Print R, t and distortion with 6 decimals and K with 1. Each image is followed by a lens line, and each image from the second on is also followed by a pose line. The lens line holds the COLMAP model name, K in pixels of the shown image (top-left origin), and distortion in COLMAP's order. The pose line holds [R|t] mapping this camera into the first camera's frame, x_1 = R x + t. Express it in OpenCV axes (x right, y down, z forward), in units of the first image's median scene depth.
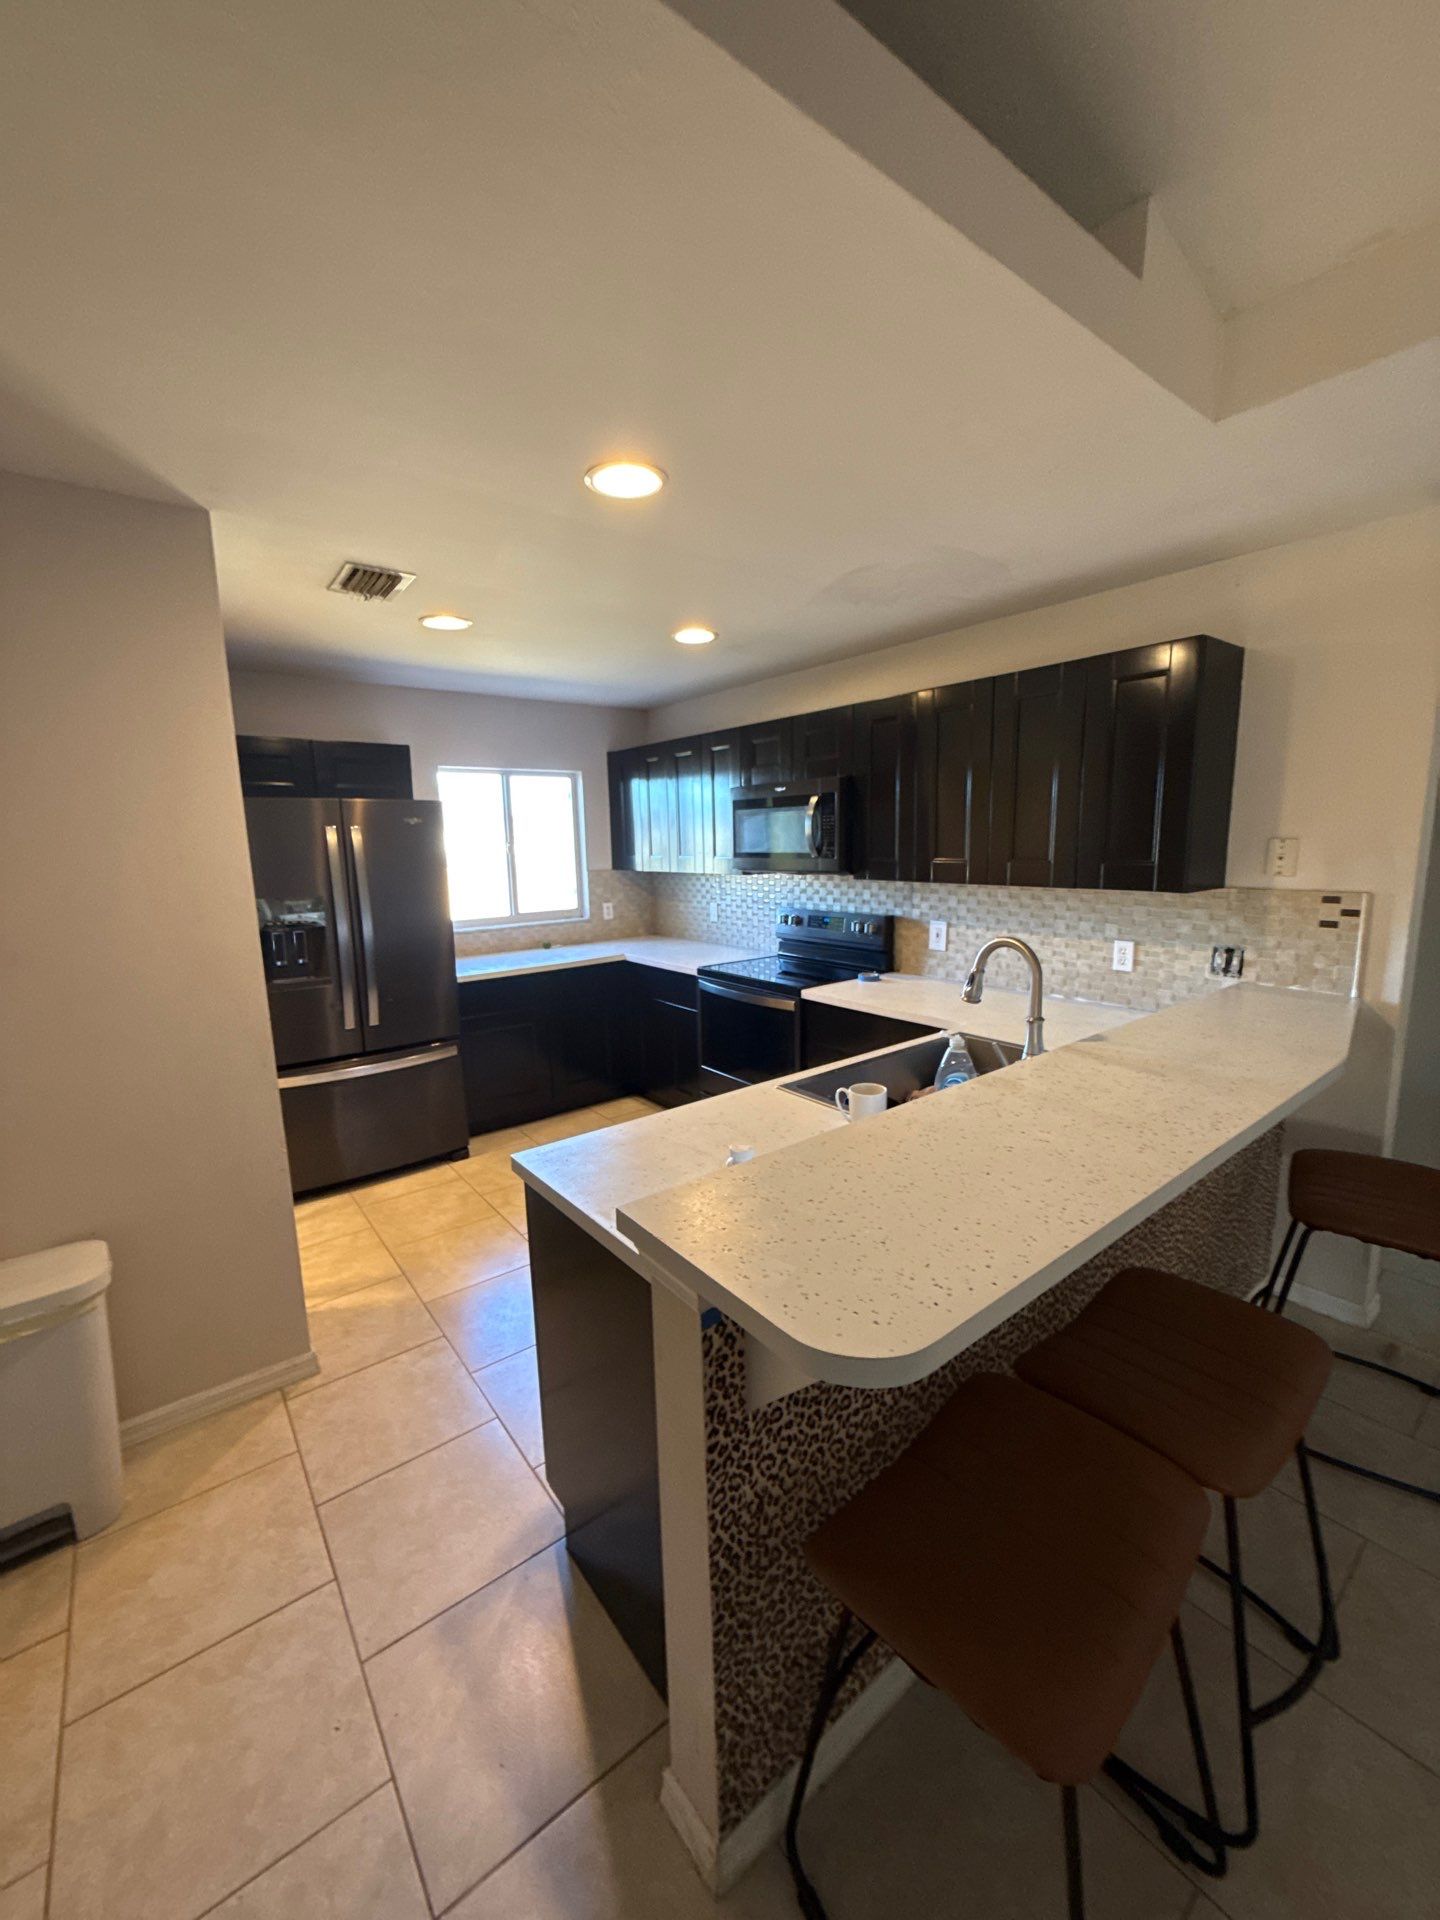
lens RADIAL K [[760.4, 0, 721.7], [0, 760.4, 961.2], [0, 0, 1]] dist [-0.000706, -0.000355]
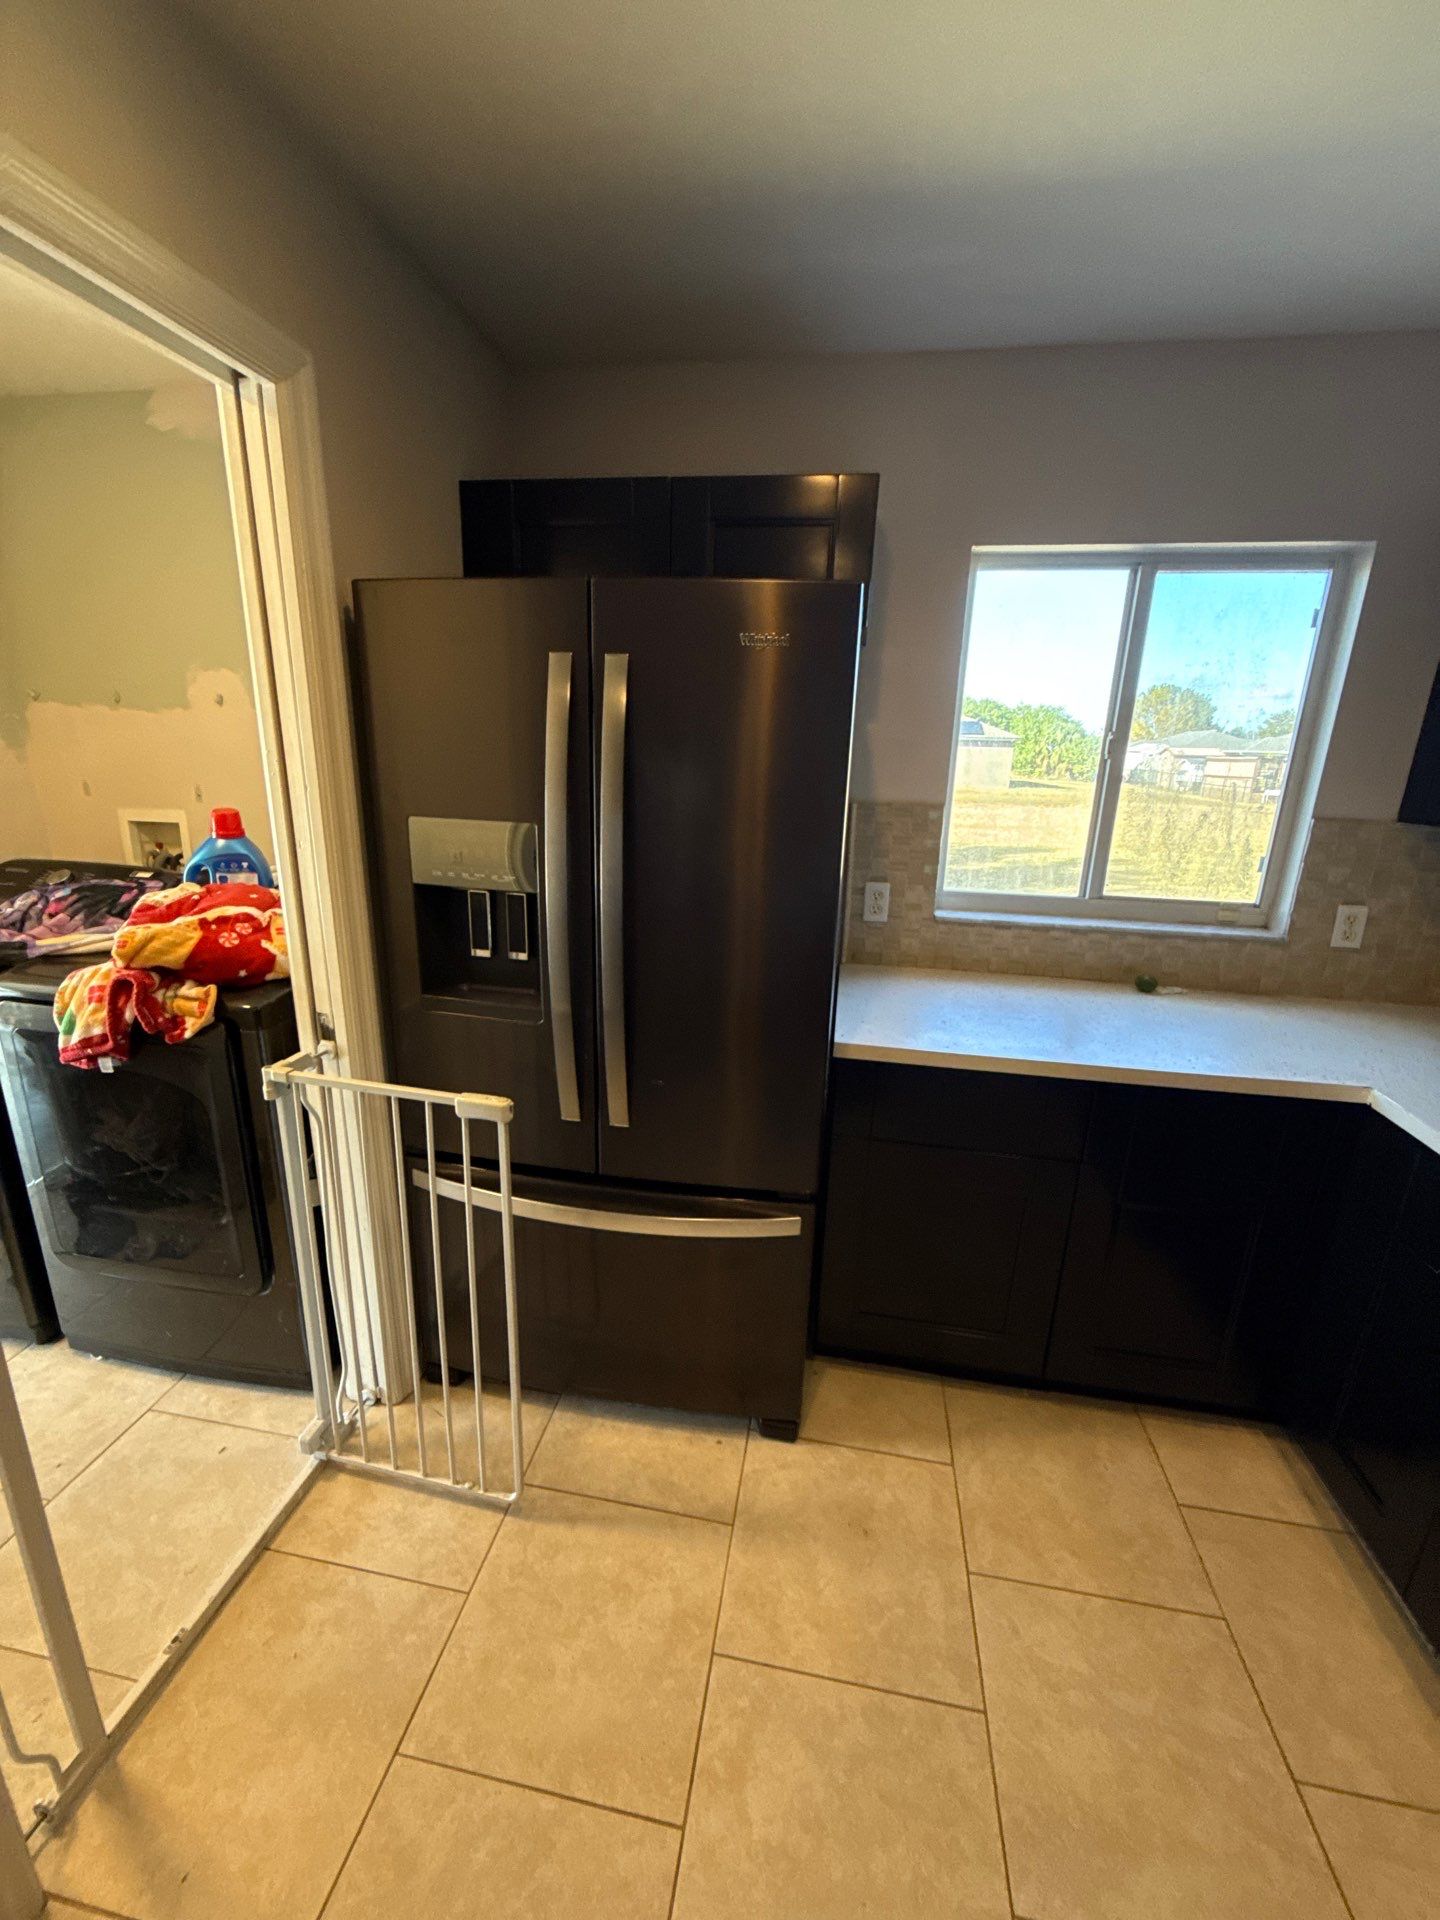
lens RADIAL K [[760.4, 0, 721.7], [0, 760.4, 961.2], [0, 0, 1]] dist [-0.000706, -0.000355]
pose [[0.671144, 0.242543, -0.700527, -0.149102], [-0.161706, 0.970106, 0.180955, -0.114444], [0.723475, -0.008168, 0.690302, 0.846481]]
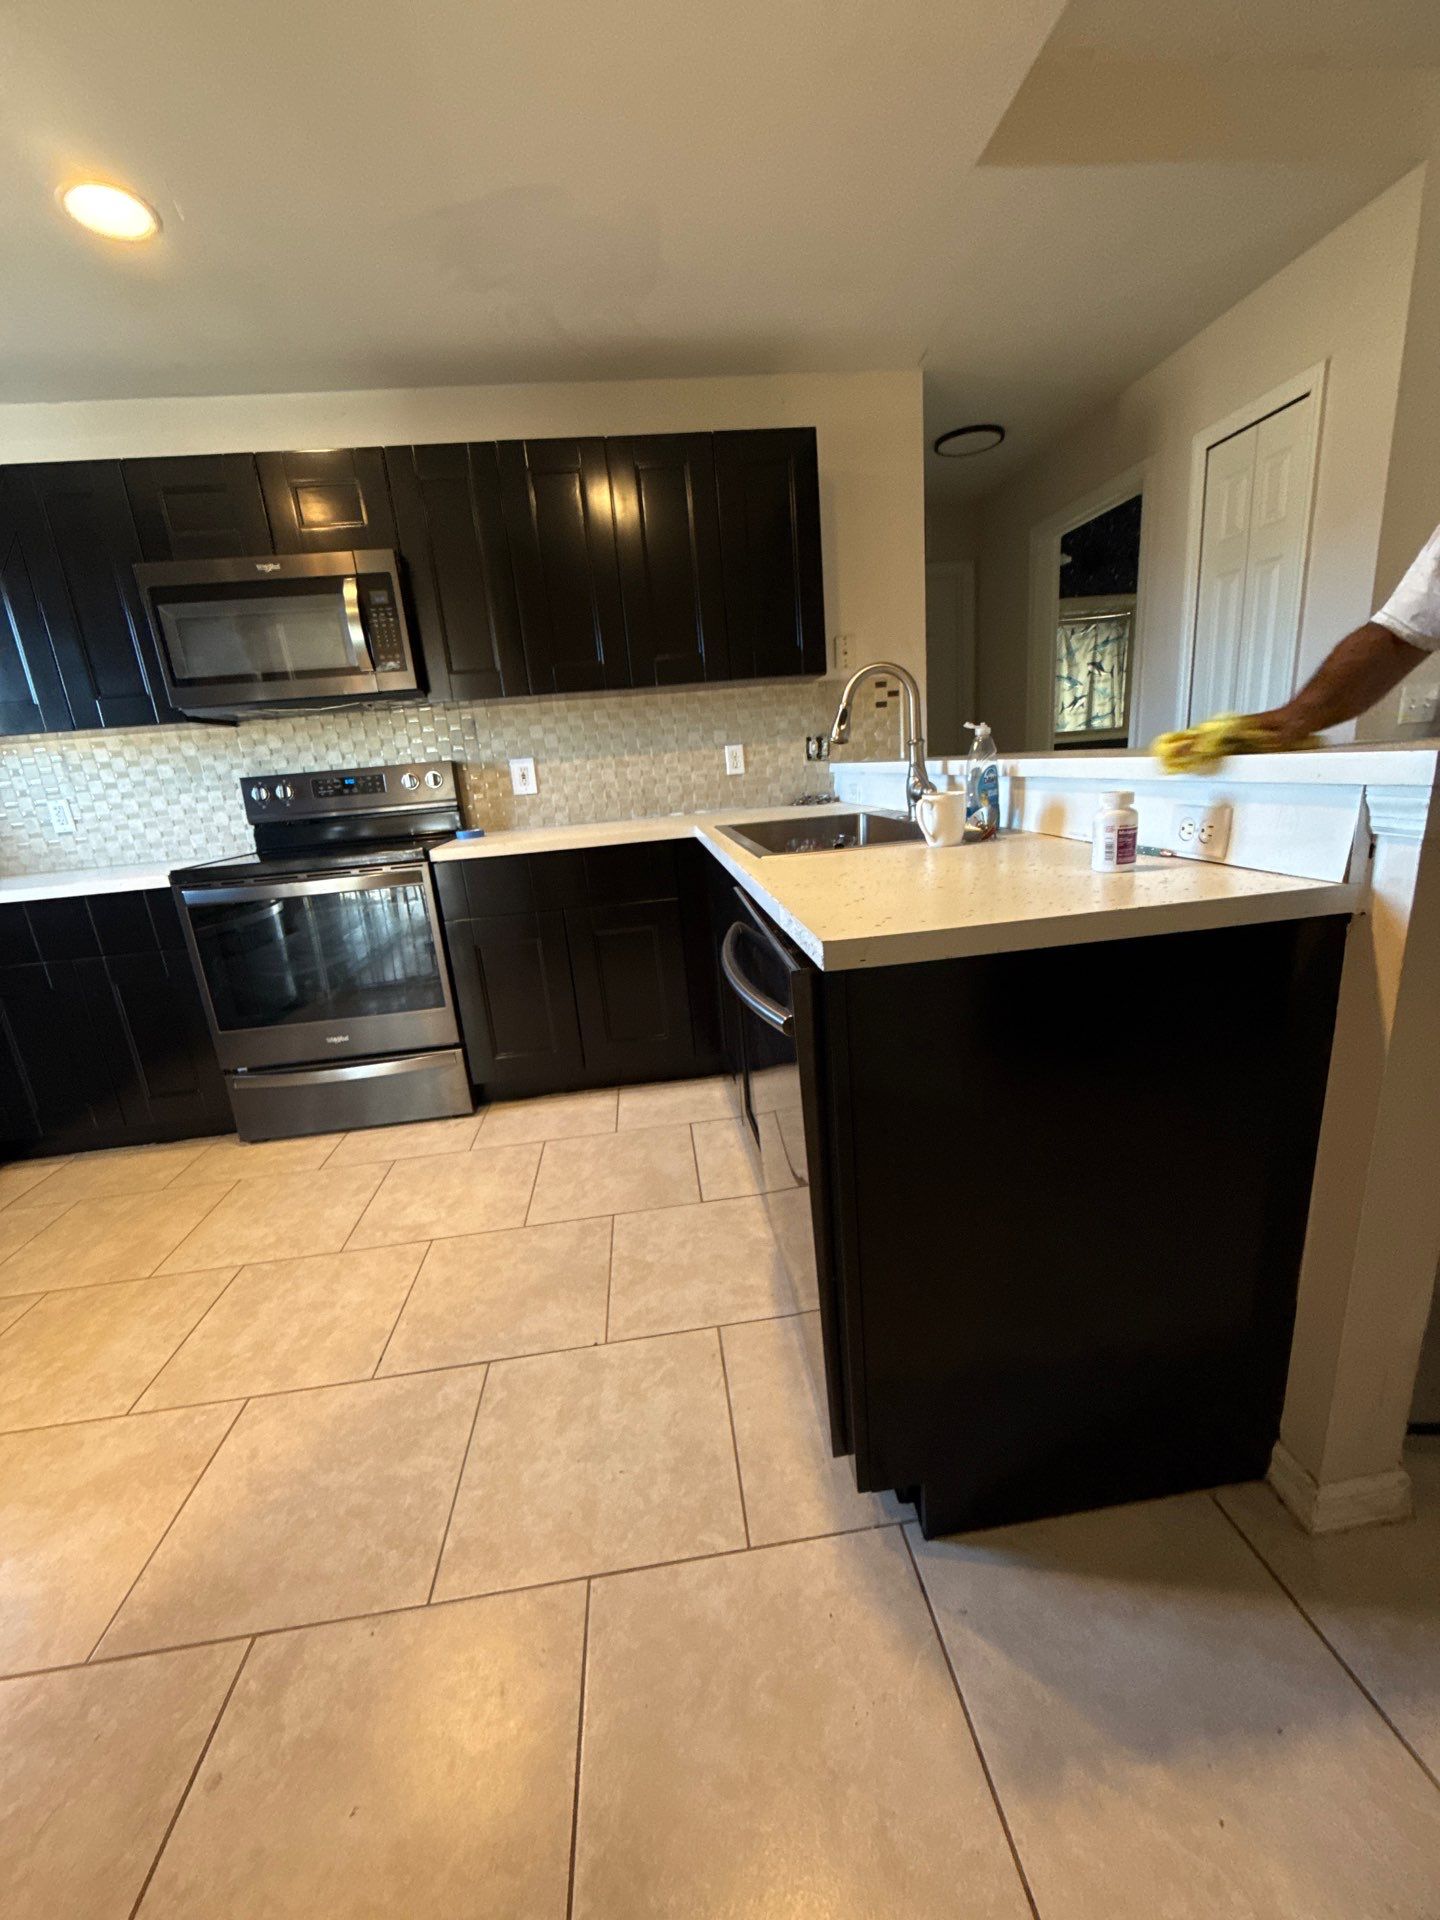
lens RADIAL K [[758.5, 0, 722.5], [0, 758.5, 963.0], [0, 0, 1]] dist [-0.001078, -0.000242]
pose [[0.522282, -0.240496, 0.818158, -0.394879], [0.206324, 0.966542, 0.152404, 0.096954], [-0.827437, 0.089208, 0.554428, 0.421573]]
